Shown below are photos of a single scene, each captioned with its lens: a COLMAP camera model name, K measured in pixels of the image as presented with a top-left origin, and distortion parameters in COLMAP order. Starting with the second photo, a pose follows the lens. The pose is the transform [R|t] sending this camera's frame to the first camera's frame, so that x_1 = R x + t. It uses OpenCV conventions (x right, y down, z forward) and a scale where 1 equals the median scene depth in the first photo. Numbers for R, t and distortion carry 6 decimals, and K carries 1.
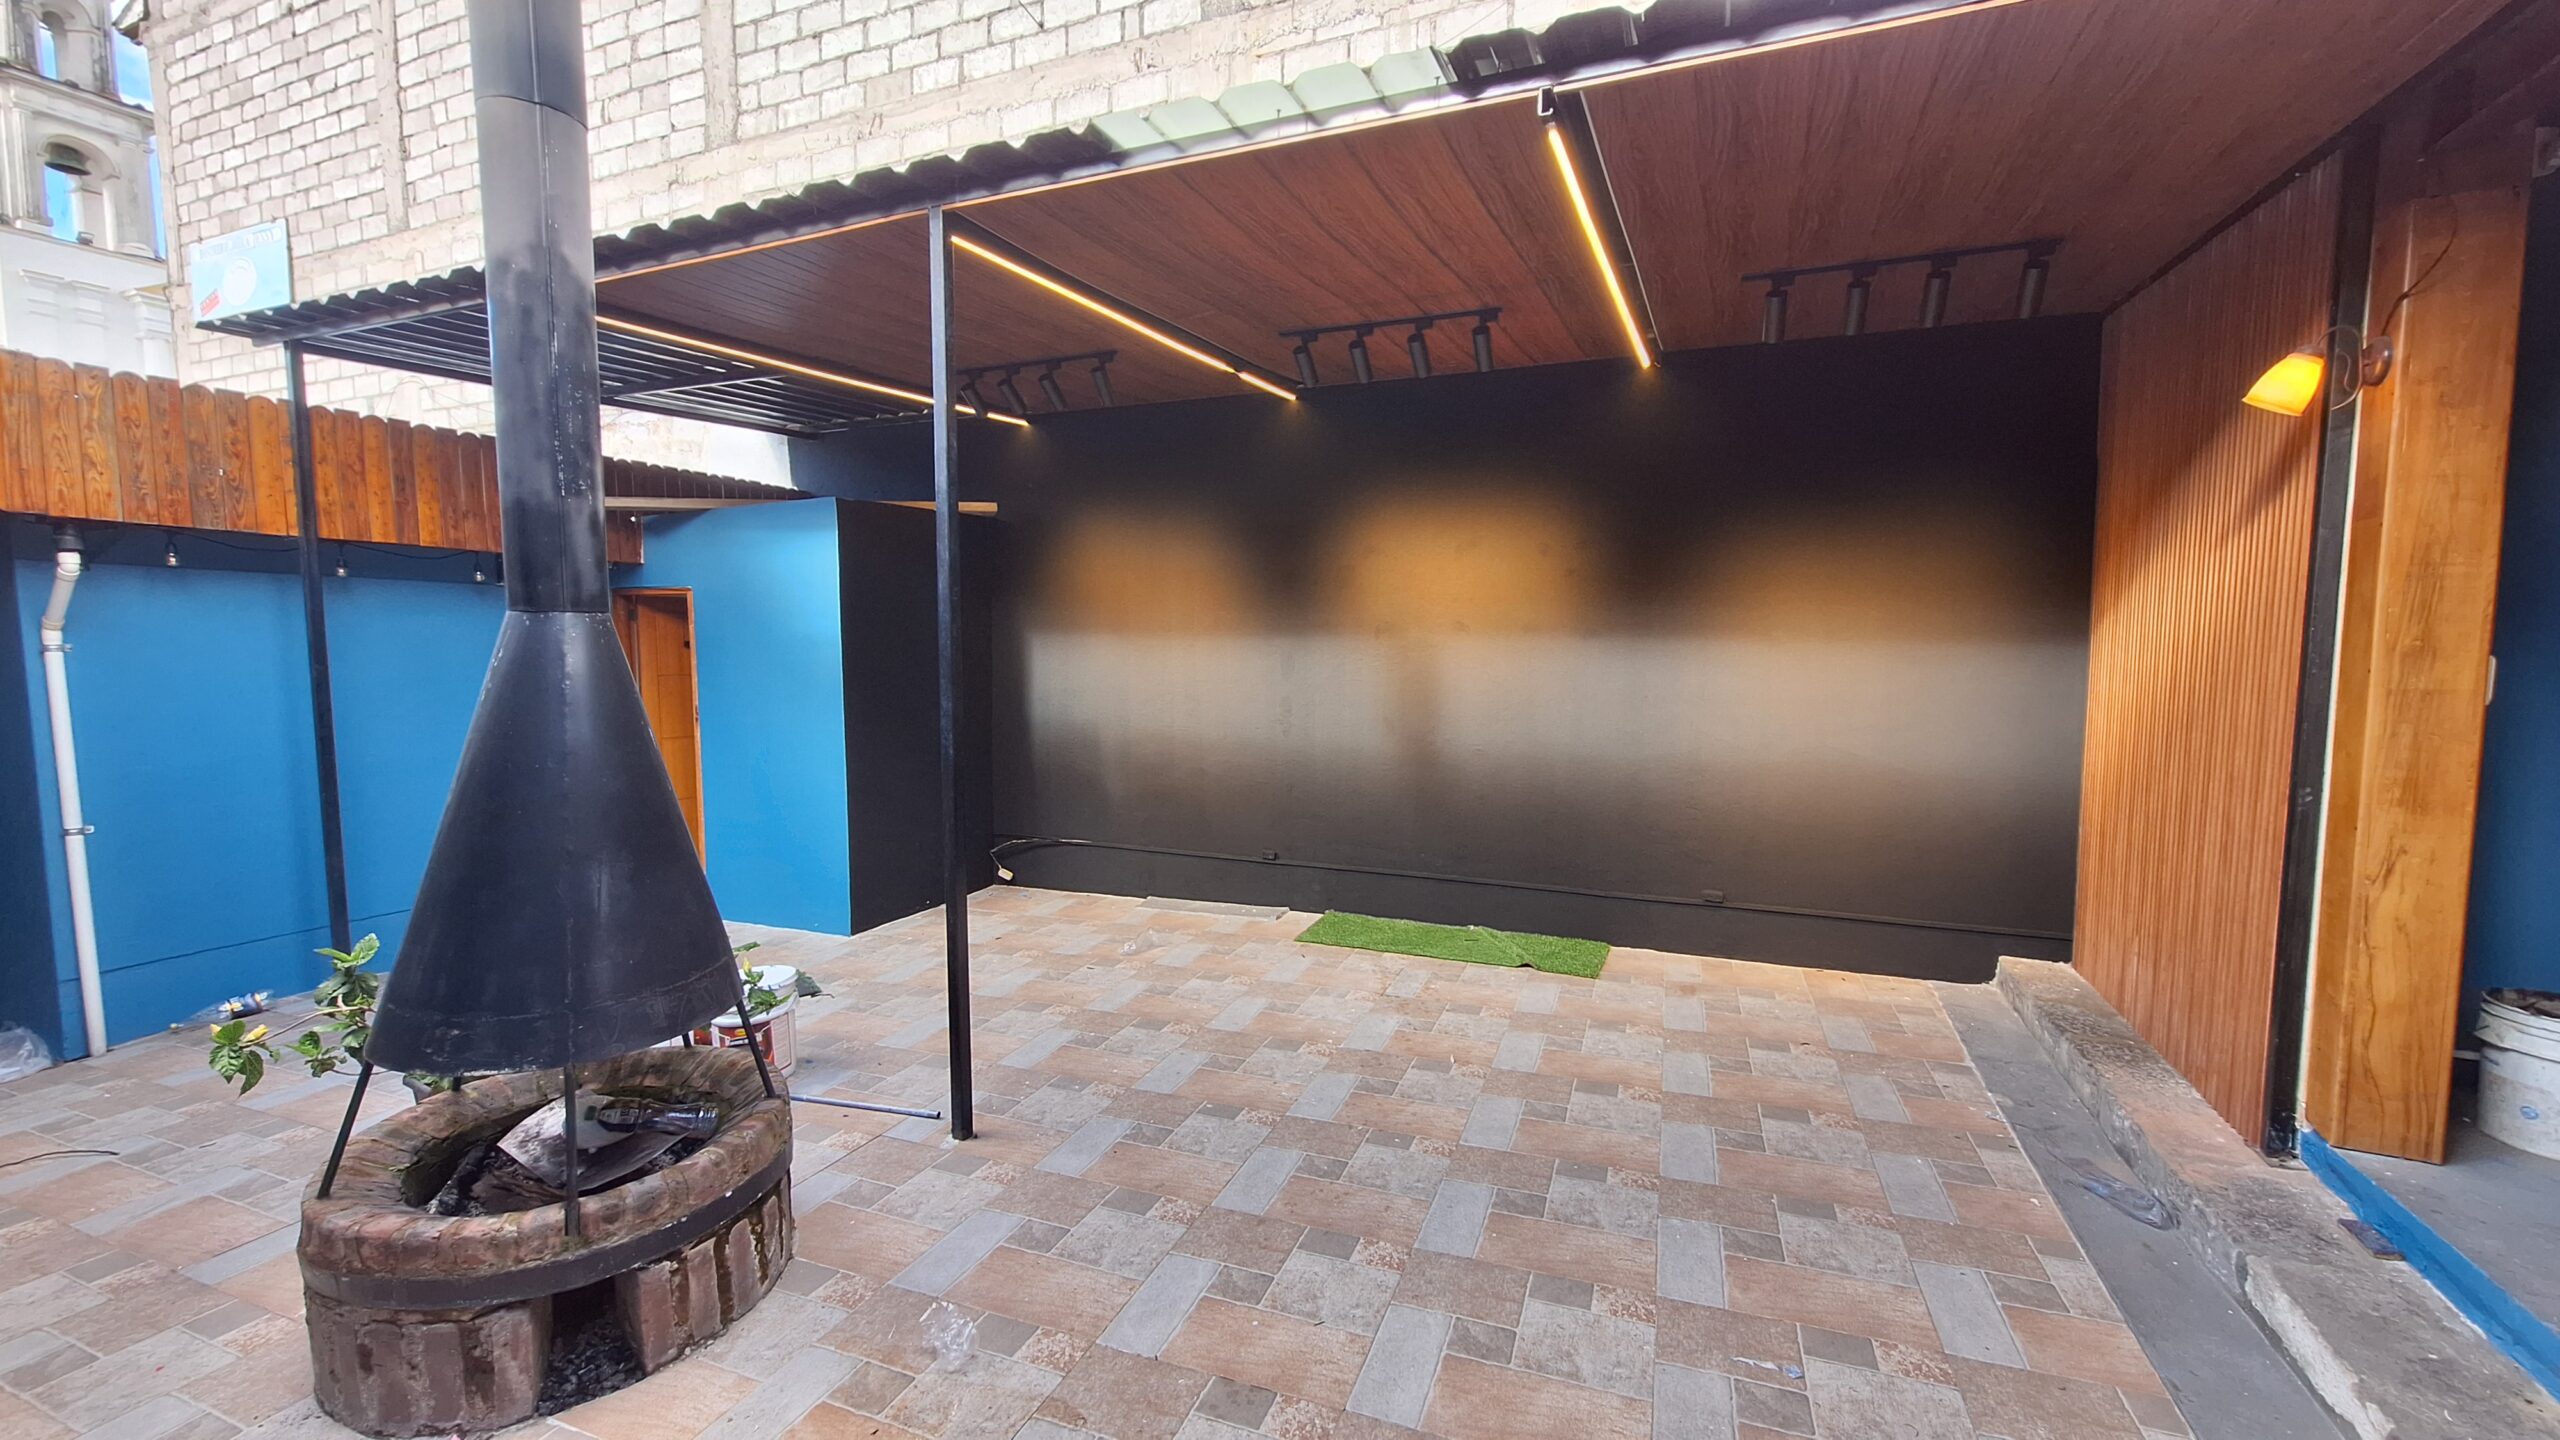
lens RADIAL K [[1023.2, 0, 1287.1], [0, 1023.2, 718.2], [0, 0, 1]] dist [0.000291, -0.001226]
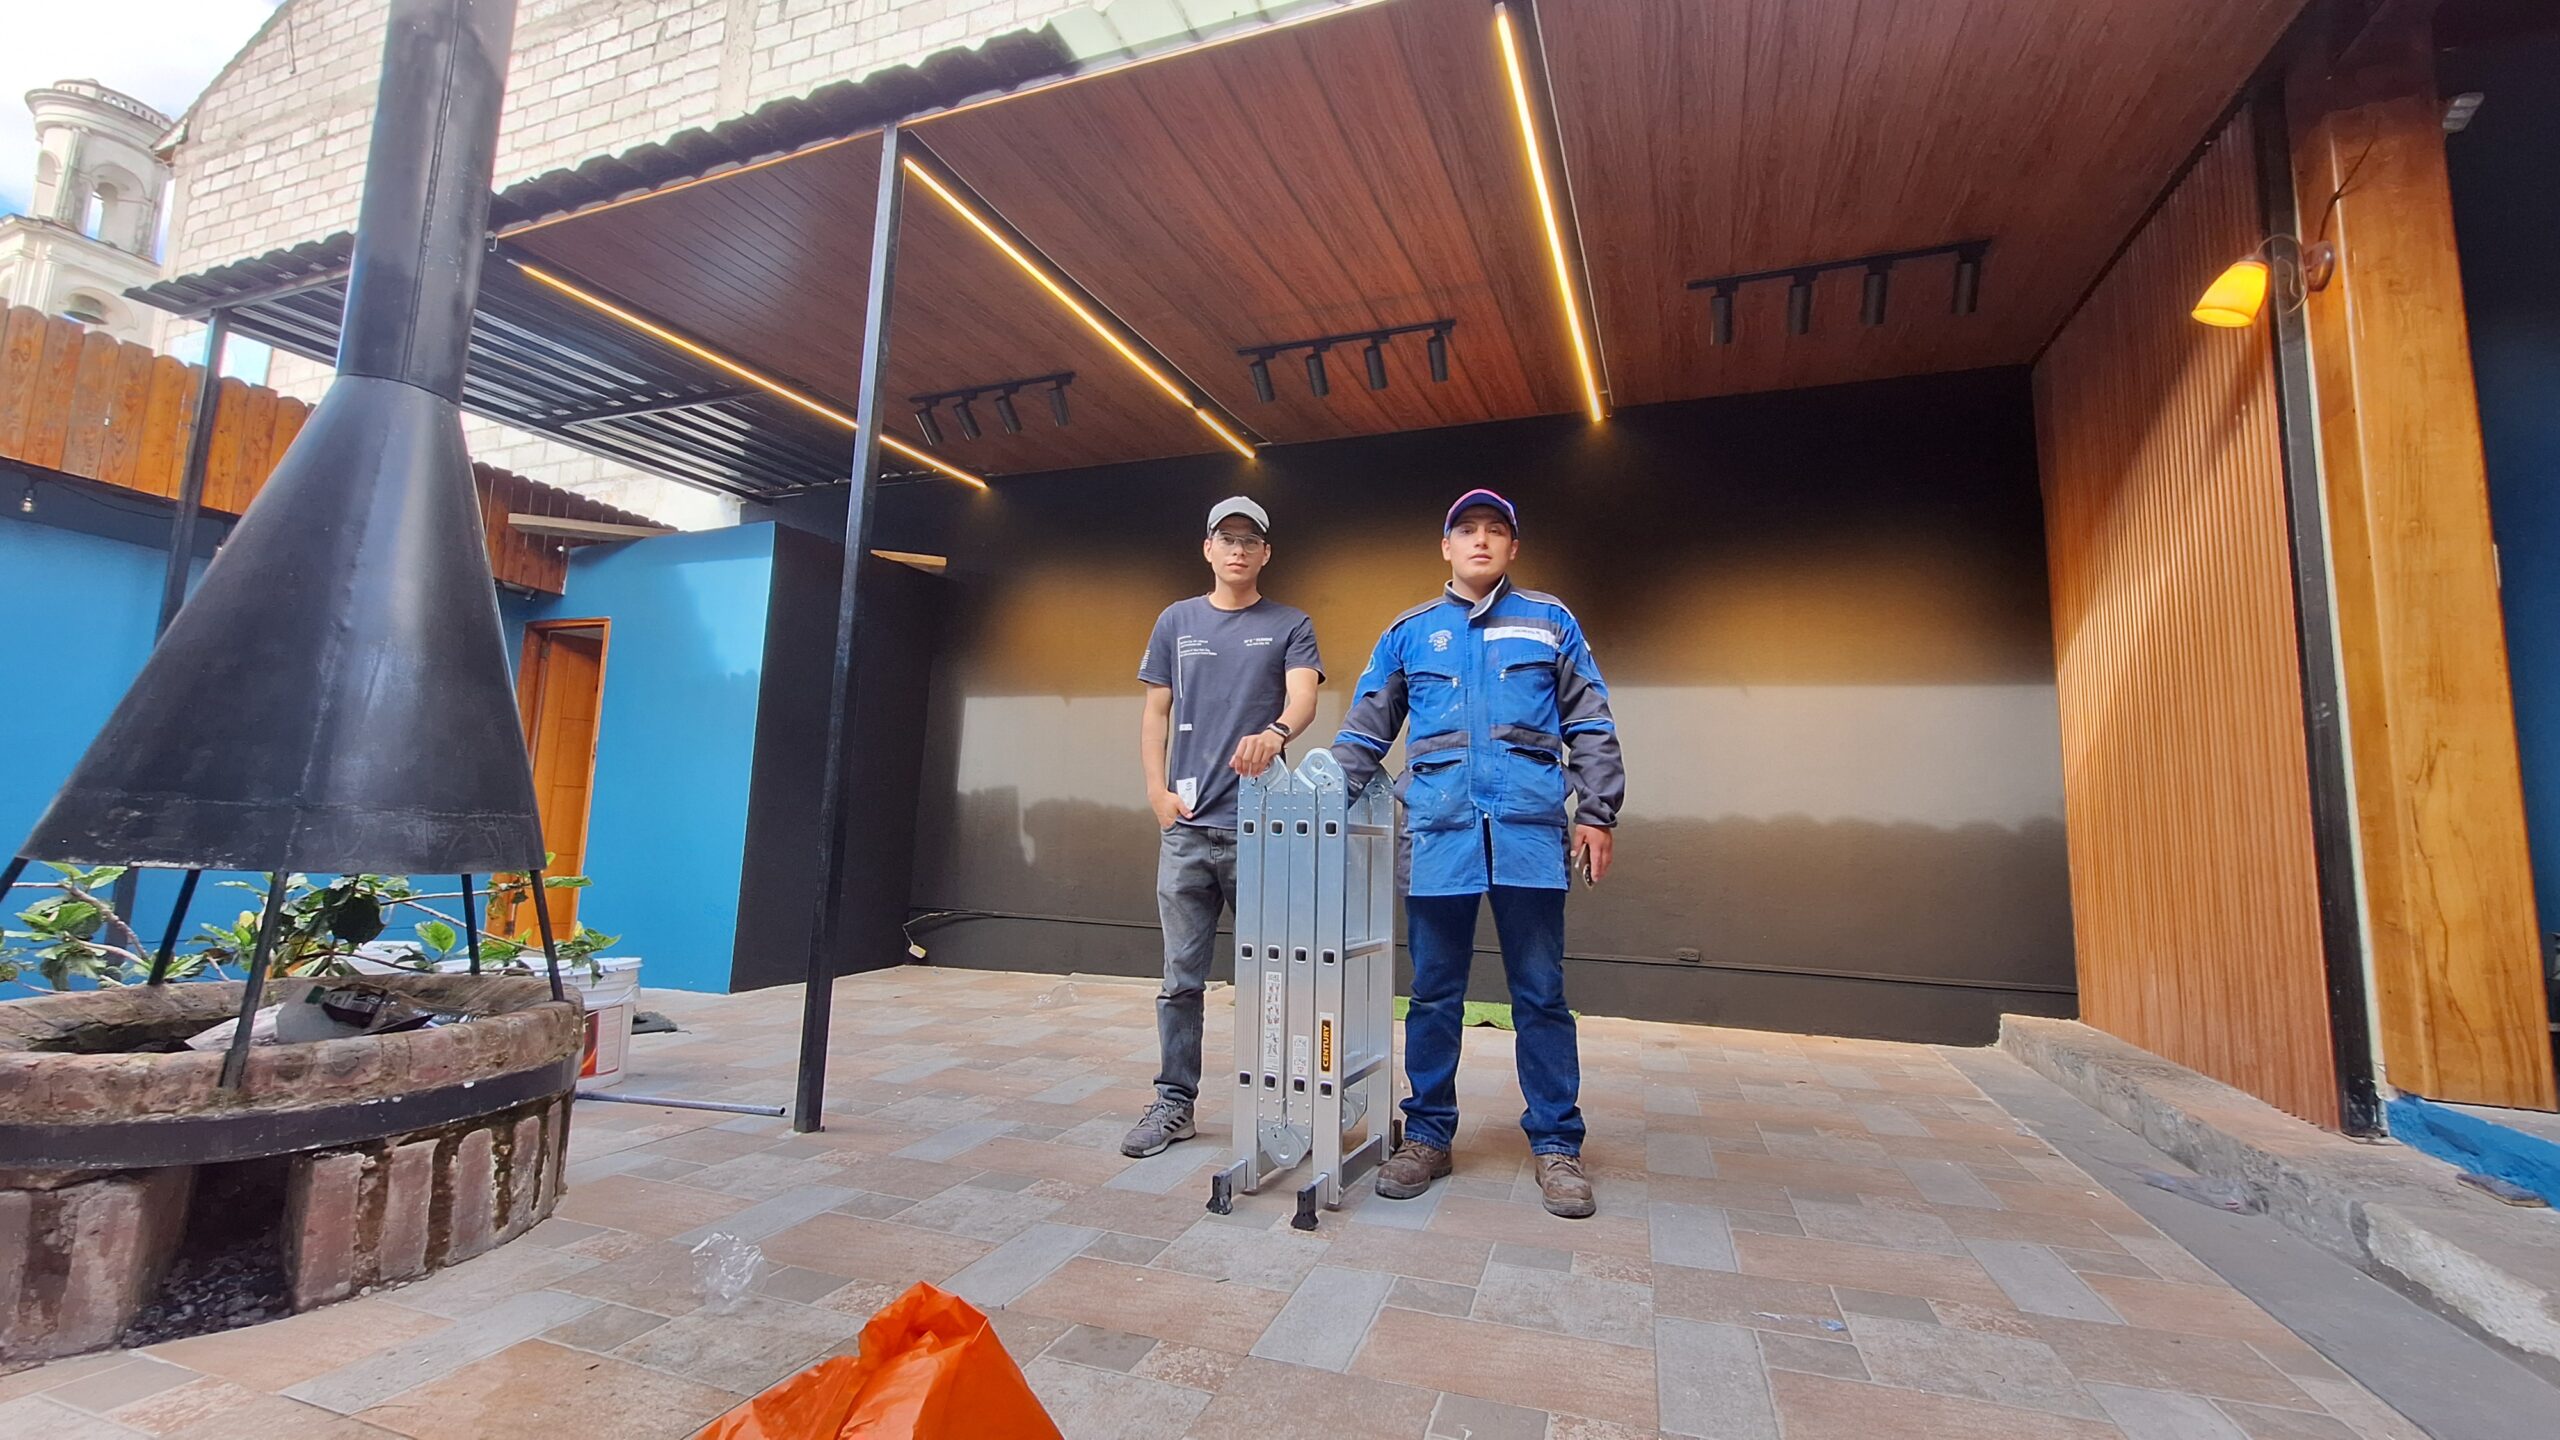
lens RADIAL K [[1023.2, 0, 1289.3], [0, 1023.2, 704.9], [0, 0, 1]] dist [0.000291, -0.001226]
pose [[0.998695, 0.035863, 0.036352, 0.027989], [-0.027825, 0.979095, -0.201491, 0.237765], [-0.042818, 0.200217, 0.978816, 0.115477]]
